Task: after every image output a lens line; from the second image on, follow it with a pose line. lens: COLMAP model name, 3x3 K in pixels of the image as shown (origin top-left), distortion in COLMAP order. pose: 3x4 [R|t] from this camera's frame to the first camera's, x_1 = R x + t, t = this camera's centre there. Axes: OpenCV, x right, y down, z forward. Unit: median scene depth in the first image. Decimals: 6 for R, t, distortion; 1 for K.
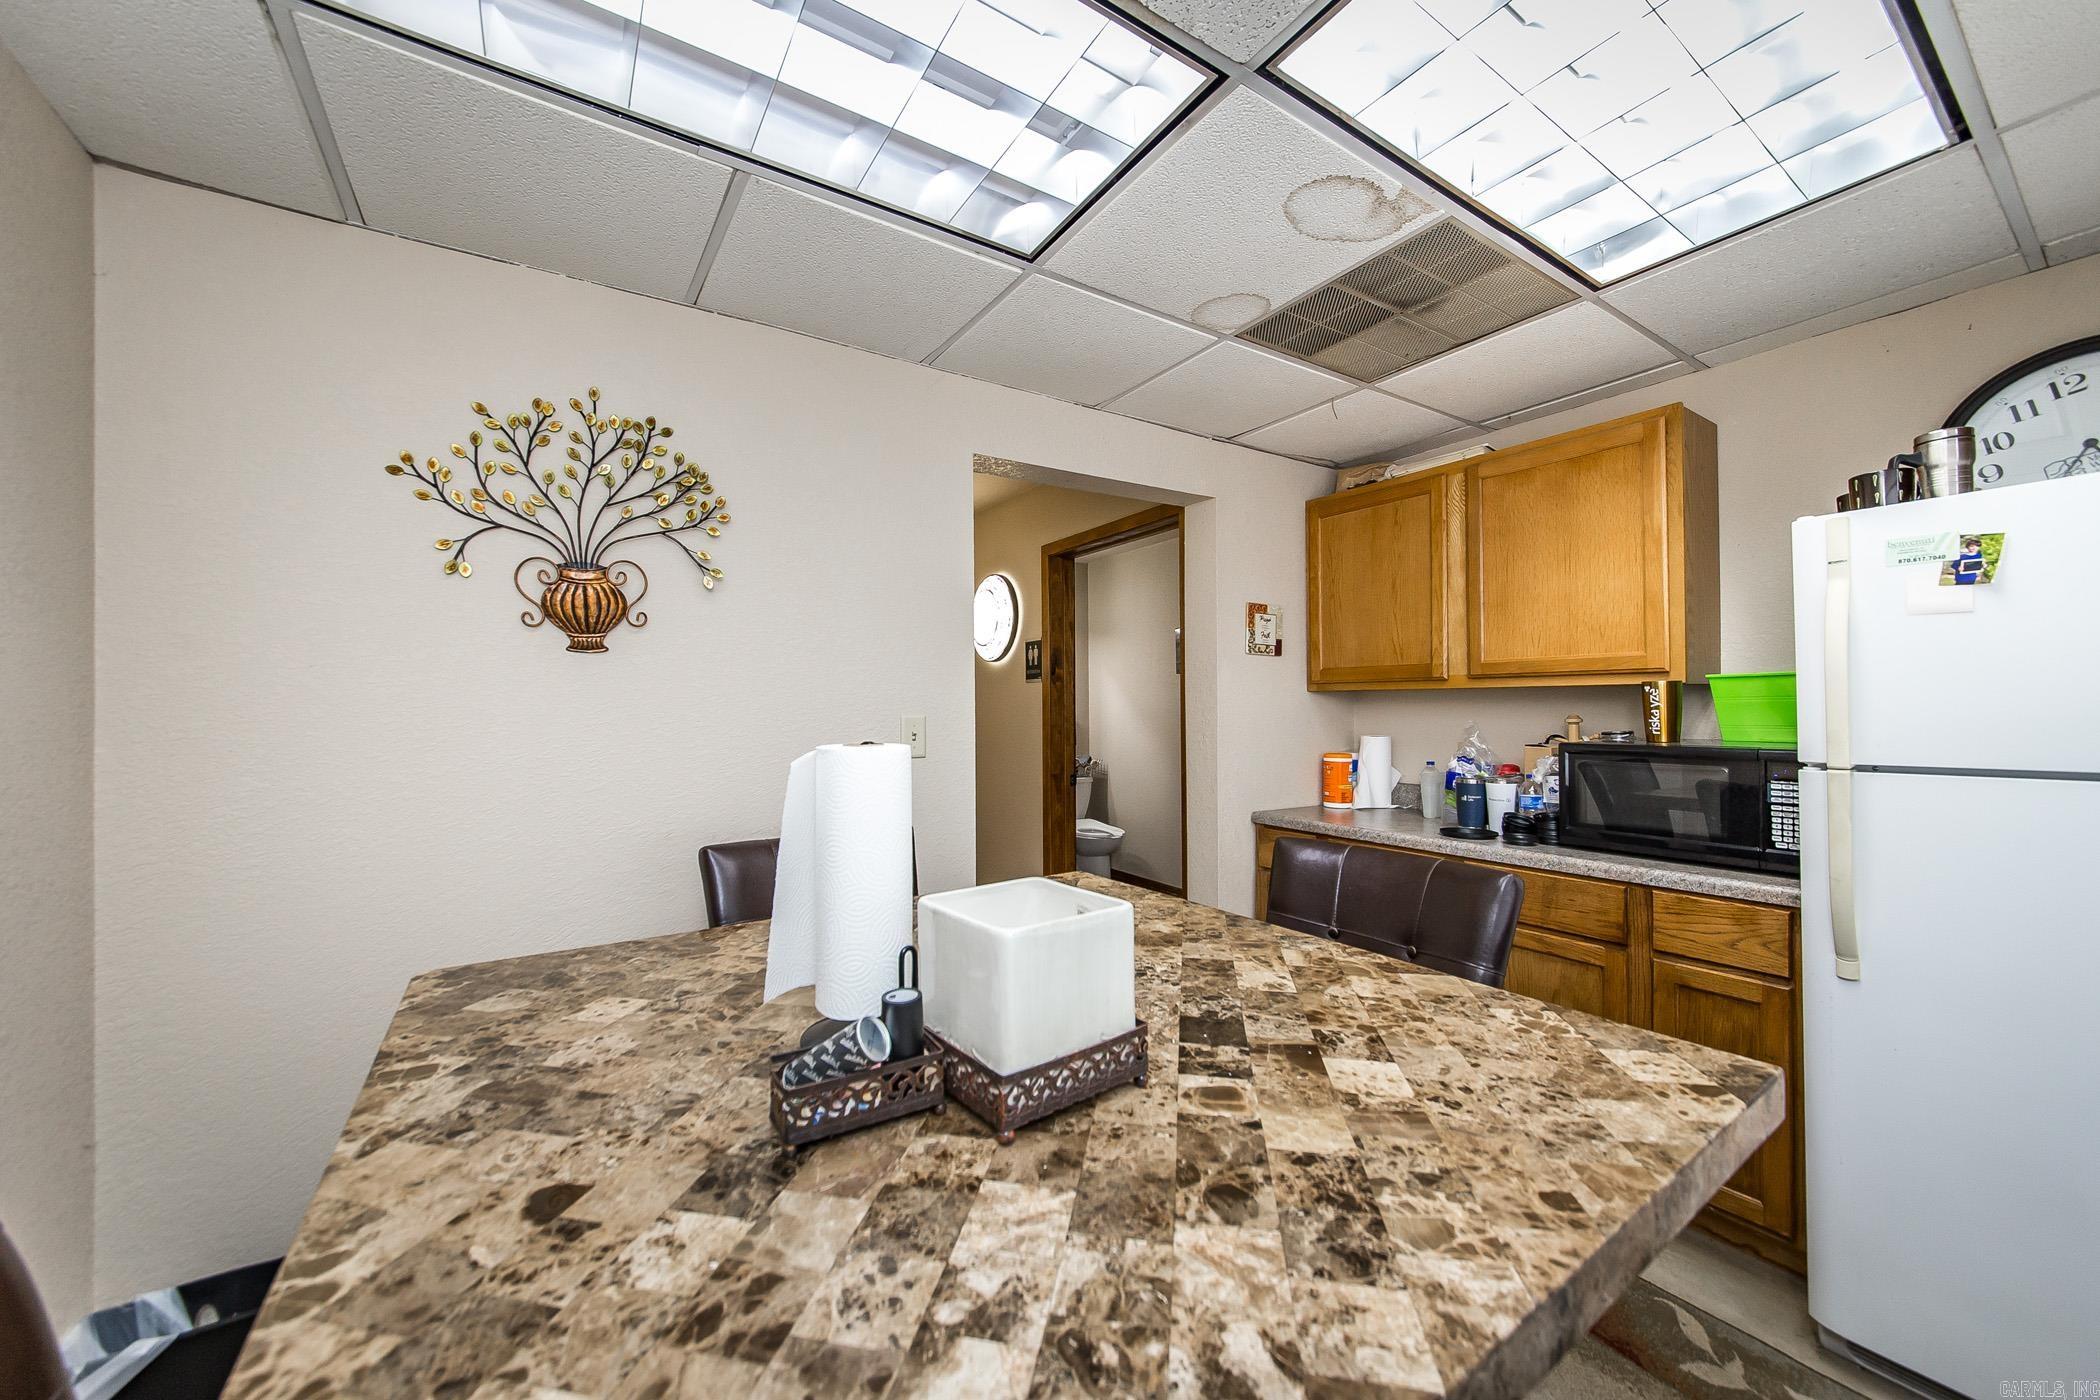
lens RADIAL K [[762.0, 0, 1050.0], [0, 762.0, 700.0], [0, 0, 1]] dist [0.000467, 0.000047]
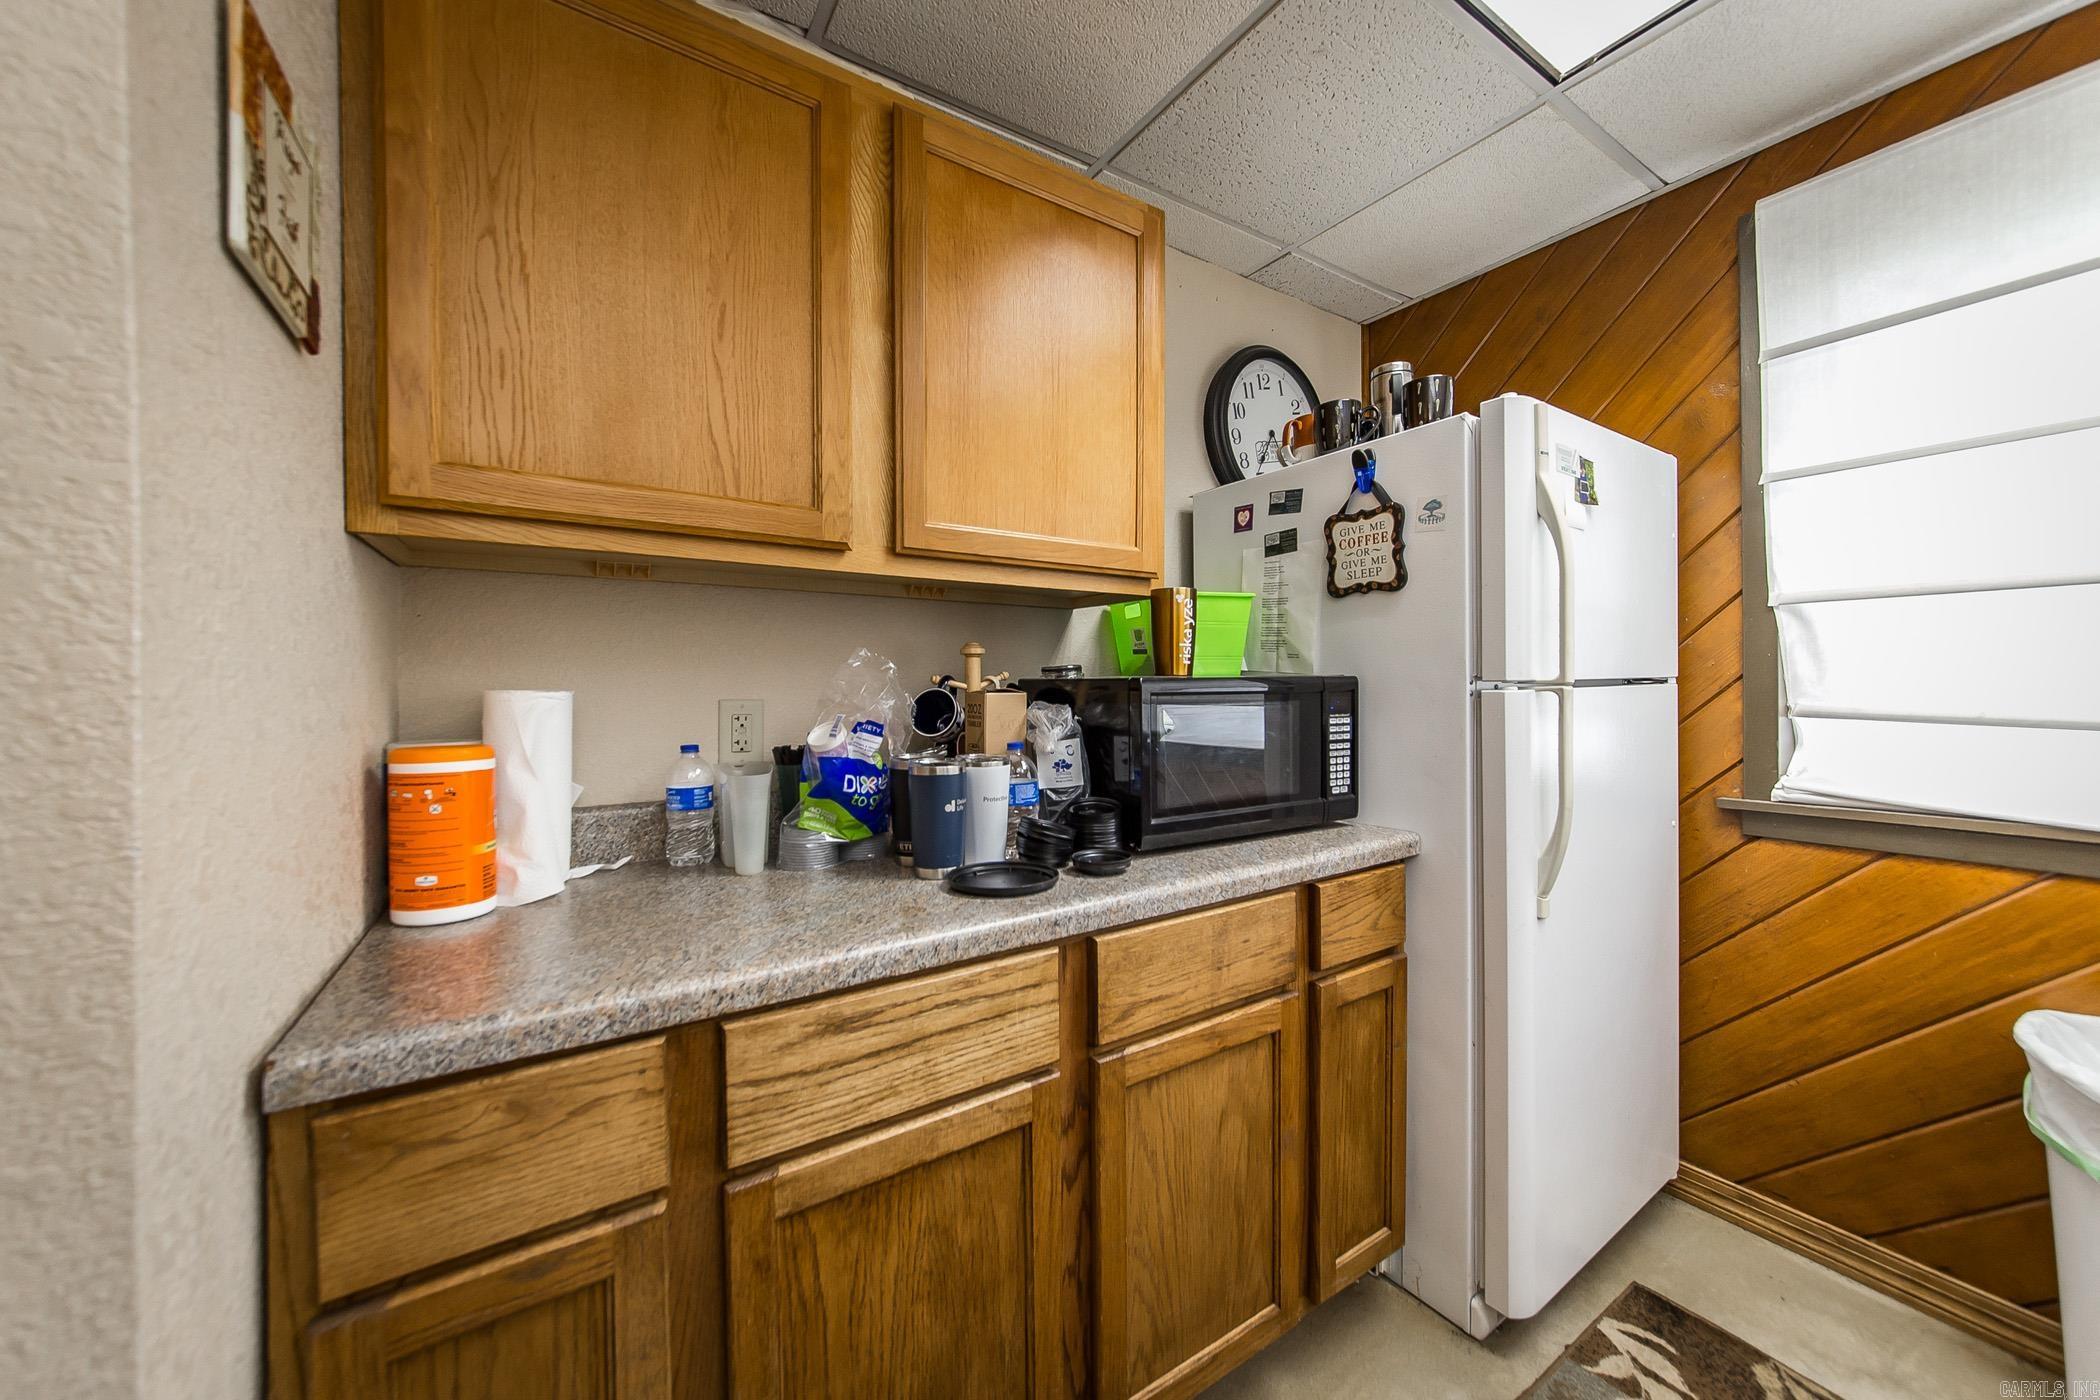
lens RADIAL K [[762.0, 0, 1050.0], [0, 762.0, 700.0], [0, 0, 1]] dist [0.000467, 0.000047]
pose [[0.014583, -0.013174, 0.999807, 0.074739], [-0.005721, 0.999896, 0.013258, 0.056083], [-0.999877, -0.005913, 0.014506, 0.911595]]
